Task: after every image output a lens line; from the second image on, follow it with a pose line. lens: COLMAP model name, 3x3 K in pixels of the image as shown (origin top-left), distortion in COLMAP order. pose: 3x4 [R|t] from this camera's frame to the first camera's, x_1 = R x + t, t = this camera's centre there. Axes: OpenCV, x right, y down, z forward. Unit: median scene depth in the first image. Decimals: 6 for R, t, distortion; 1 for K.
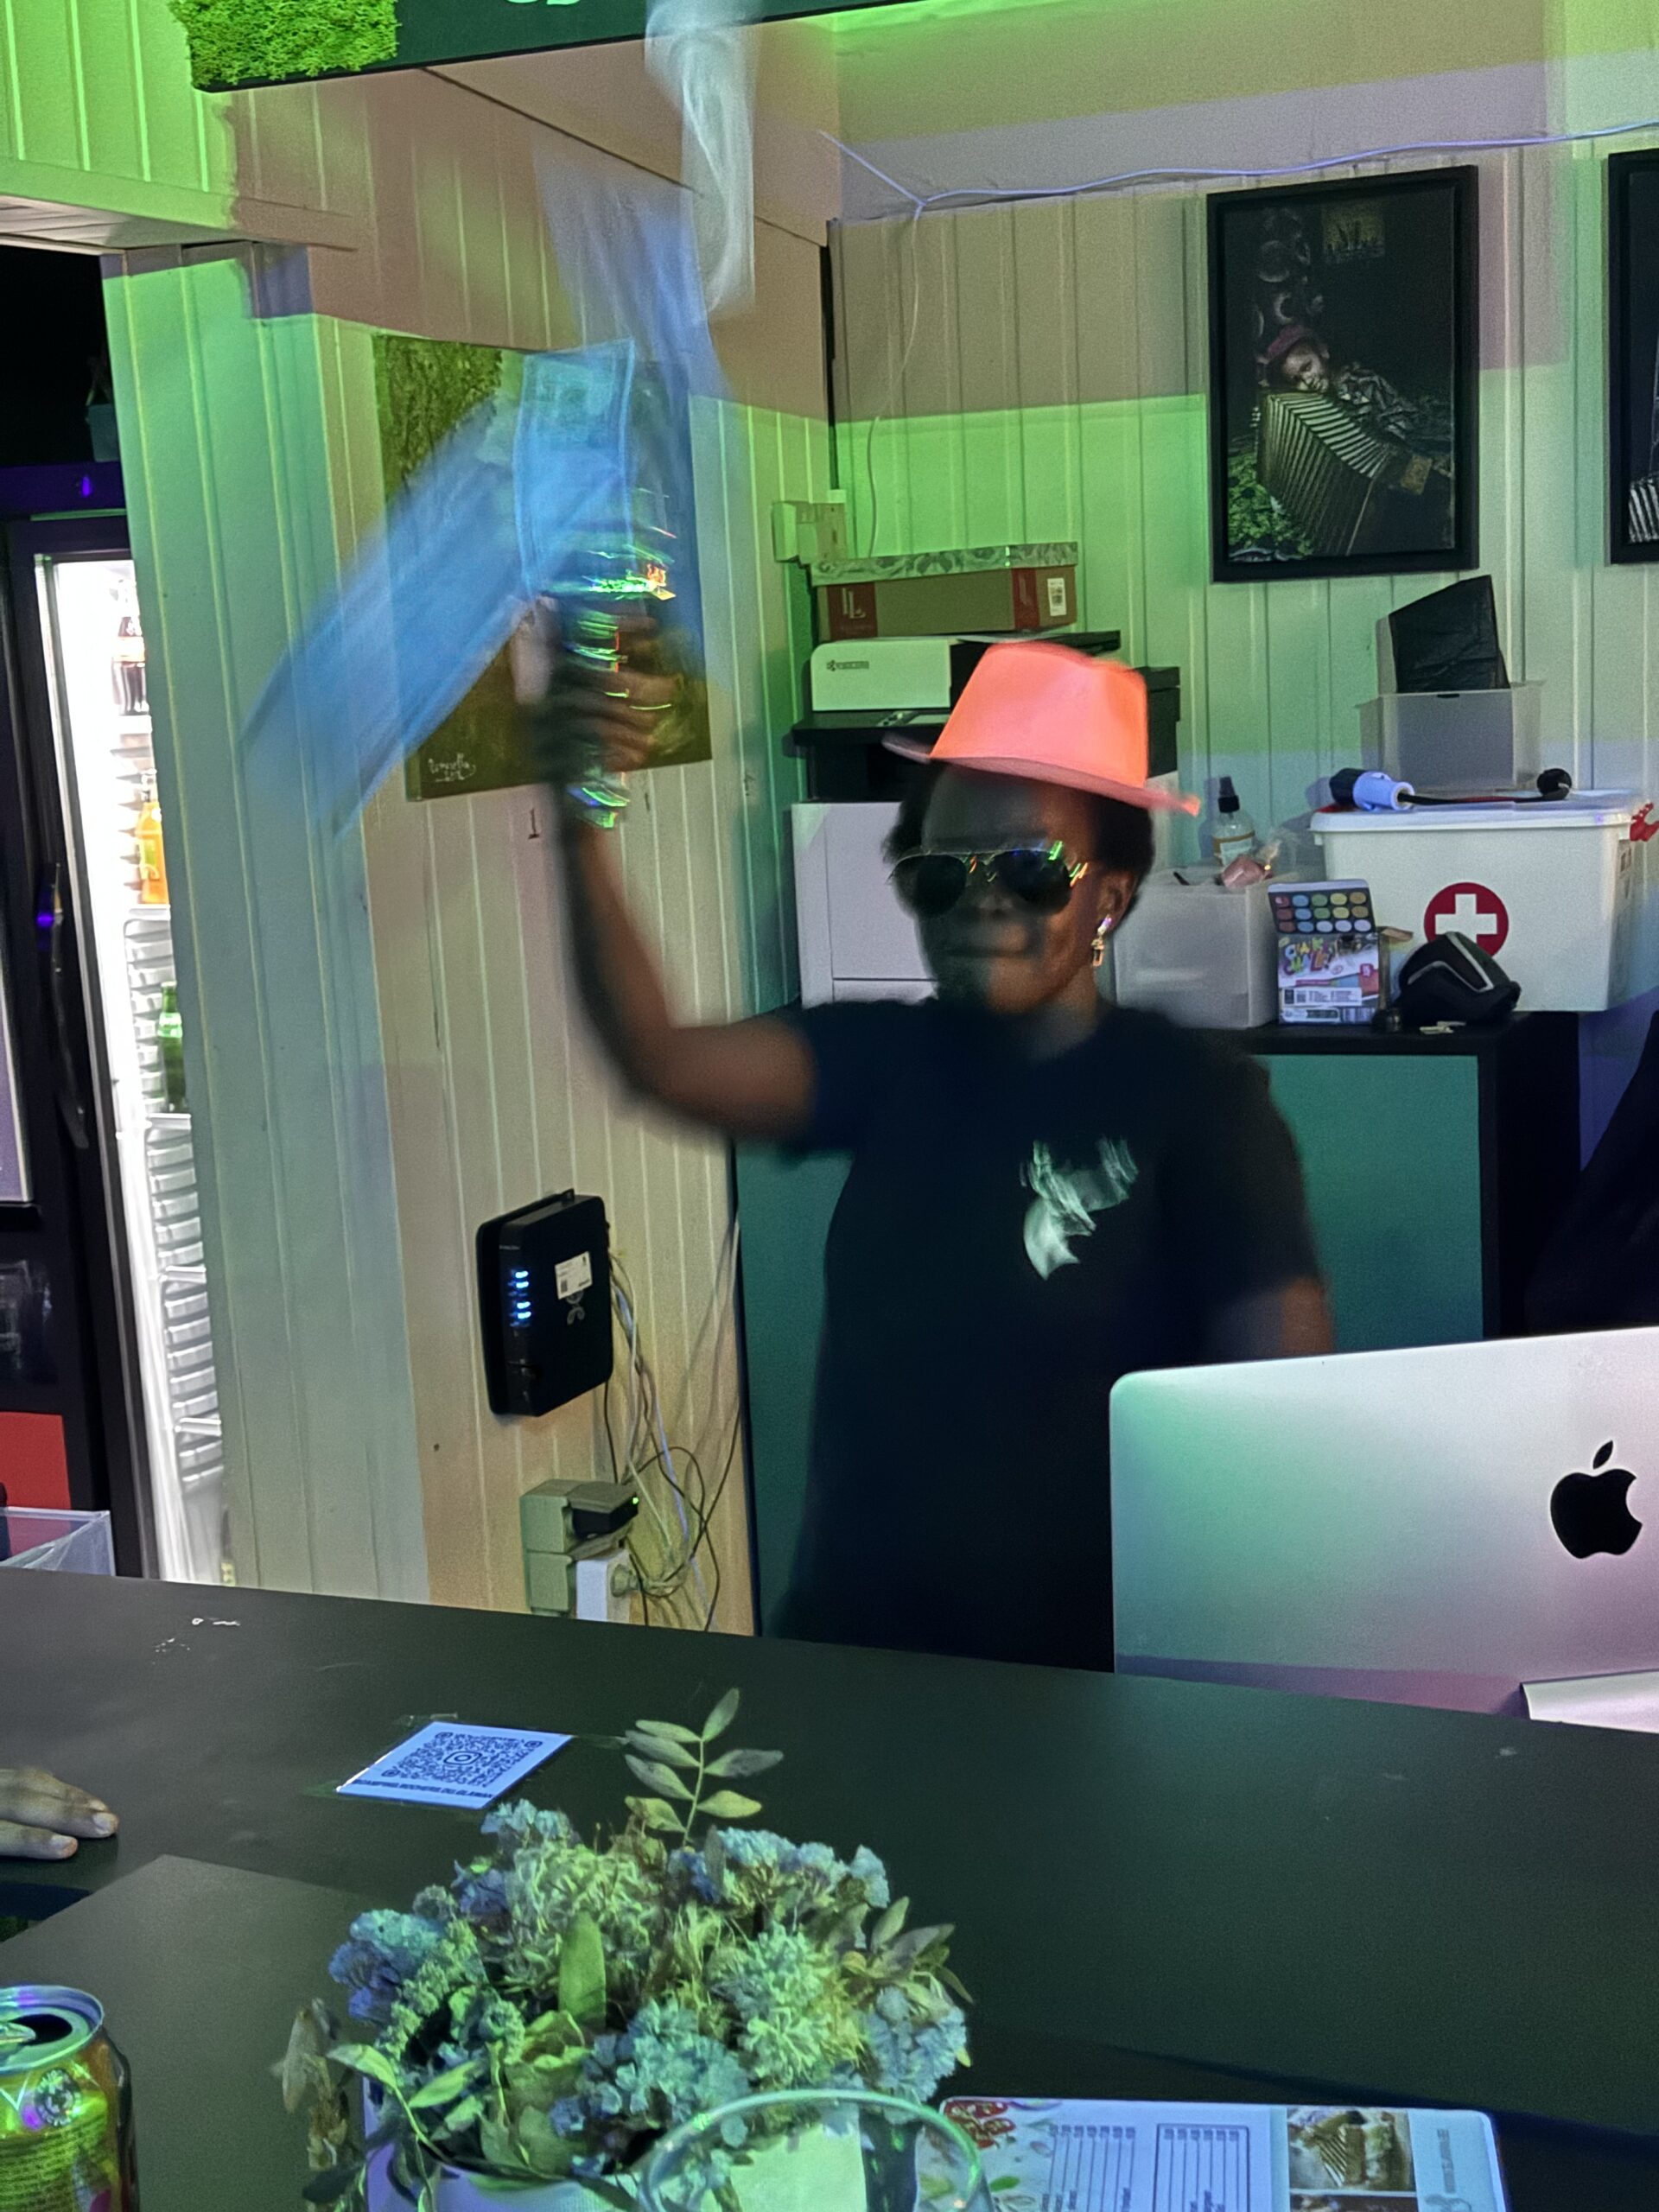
lens RADIAL K [[3151.3, 0, 838.0], [0, 3151.3, 1114.5], [0, 0, 1]] dist [0.124572, 0.000000]
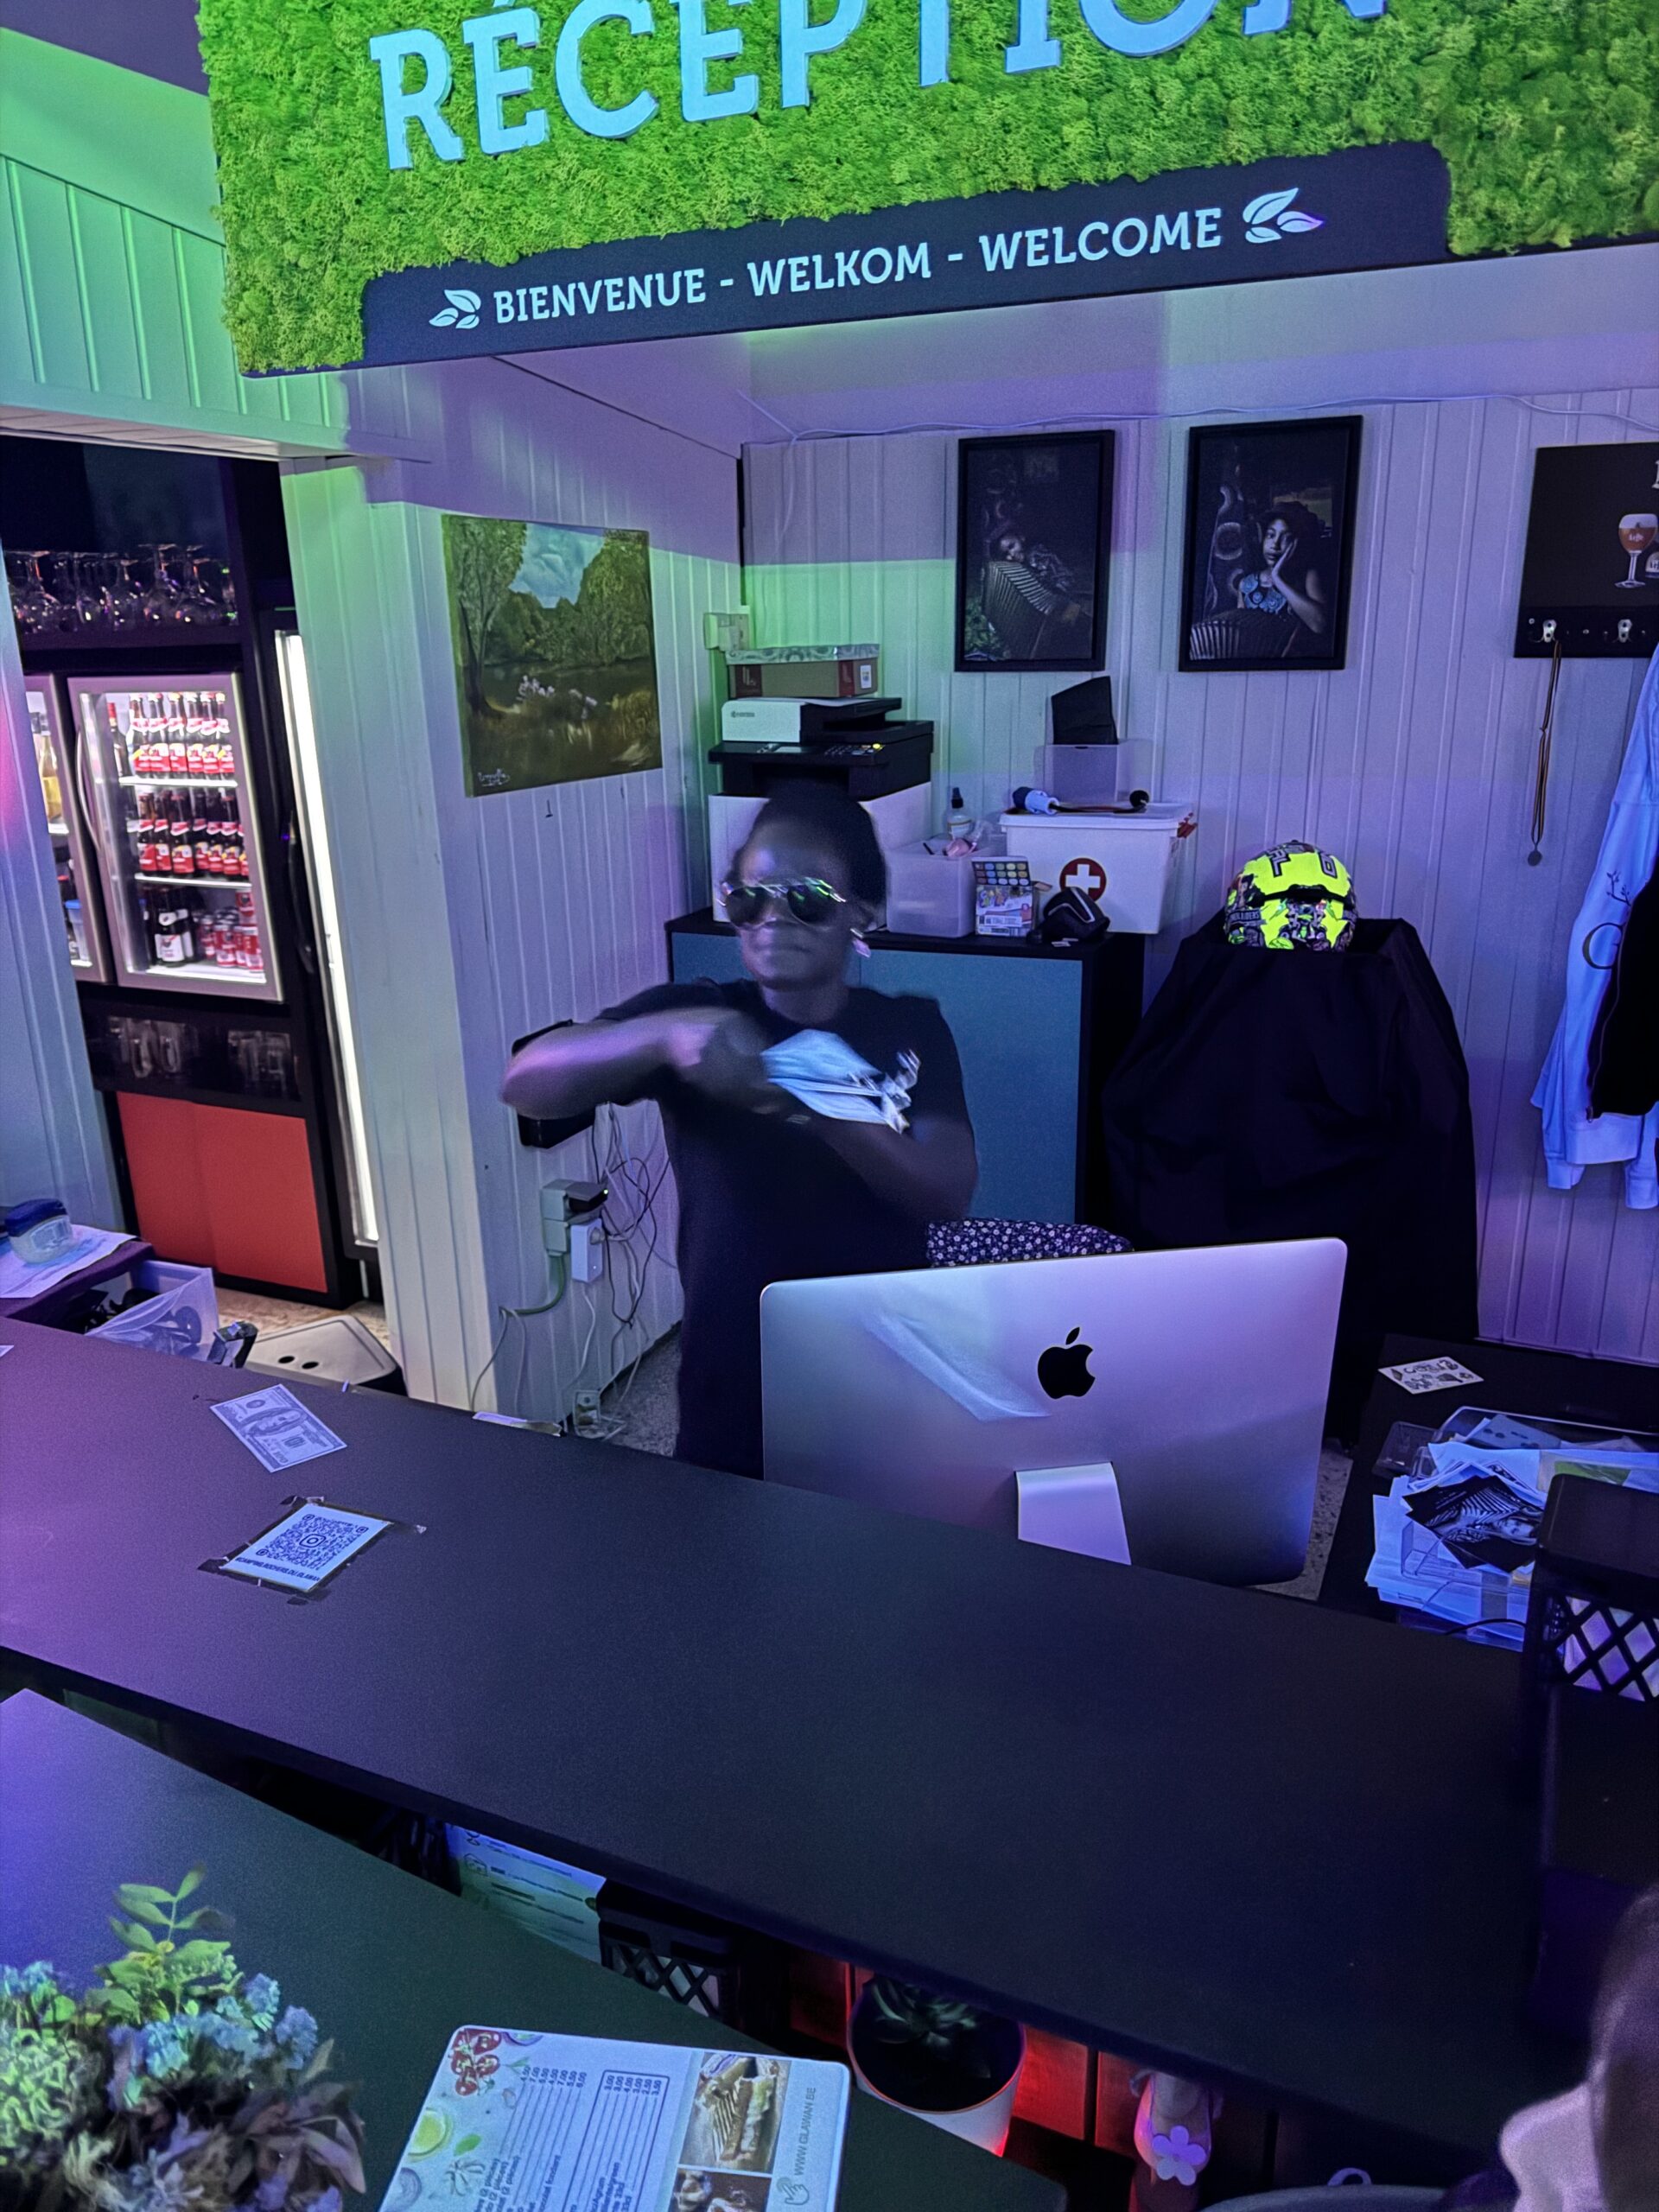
lens RADIAL K [[1580.7, 0, 838.5], [0, 1580.7, 1107.4], [0, 0, 1]] dist [0.059364, -0.037541]
pose [[0.999381, 0.029992, 0.018370, 0.049441], [-0.032210, 0.990241, 0.135595, -0.050648], [-0.014124, -0.136103, 0.990594, 0.109917]]
